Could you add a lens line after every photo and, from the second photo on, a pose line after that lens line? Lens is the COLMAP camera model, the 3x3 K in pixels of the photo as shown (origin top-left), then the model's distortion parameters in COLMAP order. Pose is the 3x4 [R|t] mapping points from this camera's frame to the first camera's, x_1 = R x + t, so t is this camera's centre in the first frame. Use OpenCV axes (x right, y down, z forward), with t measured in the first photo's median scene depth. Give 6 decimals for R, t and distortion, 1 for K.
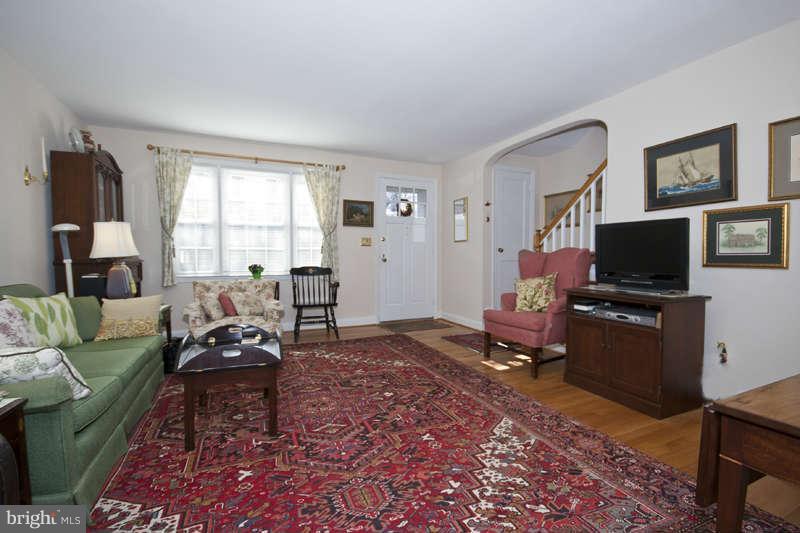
lens RADIAL K [[368.3, 0, 400.7], [0, 368.3, 263.0], [0, 0, 1]] dist [-0.010977, -0.000380]
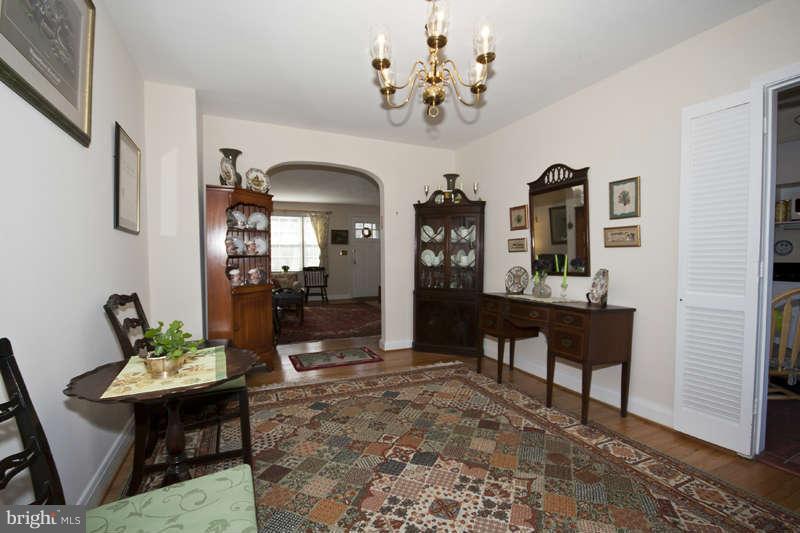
lens RADIAL K [[368.3, 0, 398.2], [0, 368.3, 265.9], [0, 0, 1]] dist [-0.010977, -0.000380]
pose [[0.999978, -0.004361, -0.004948, 0.359803], [0.004361, 0.999990, 0.000057, 0.014618], [0.004948, -0.000078, 0.999988, -1.602326]]
